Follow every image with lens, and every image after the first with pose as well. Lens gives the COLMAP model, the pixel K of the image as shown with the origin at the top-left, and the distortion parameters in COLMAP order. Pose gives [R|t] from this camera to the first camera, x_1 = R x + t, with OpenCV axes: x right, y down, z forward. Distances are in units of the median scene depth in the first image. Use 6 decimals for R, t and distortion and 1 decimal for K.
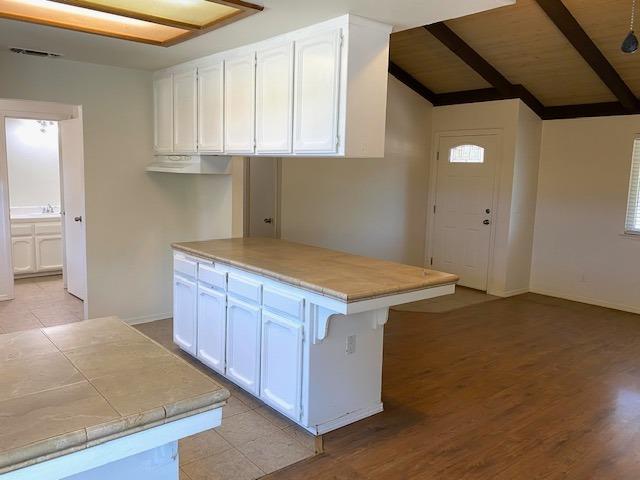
lens RADIAL K [[518.4, 0, 322.5], [0, 518.4, 242.5], [0, 0, 1]] dist [0.033126, -0.036618]
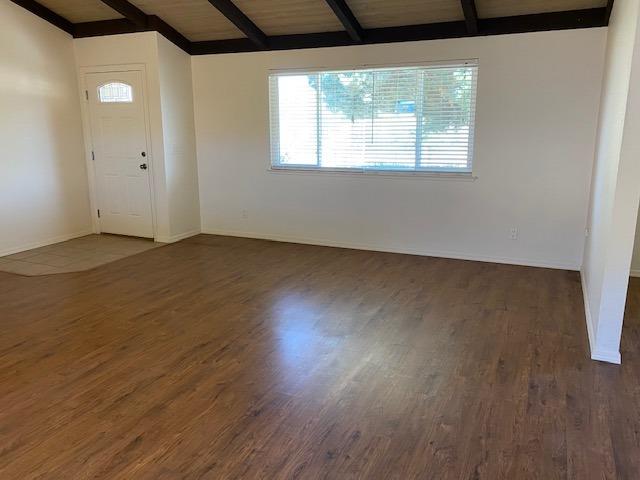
lens RADIAL K [[518.4, 0, 315.9], [0, 518.4, 235.7], [0, 0, 1]] dist [0.033126, -0.036618]
pose [[0.900437, -0.127619, 0.415845, 0.199329], [0.089422, 0.989883, 0.110159, 0.010241], [-0.425696, -0.062006, 0.902739, 0.008294]]
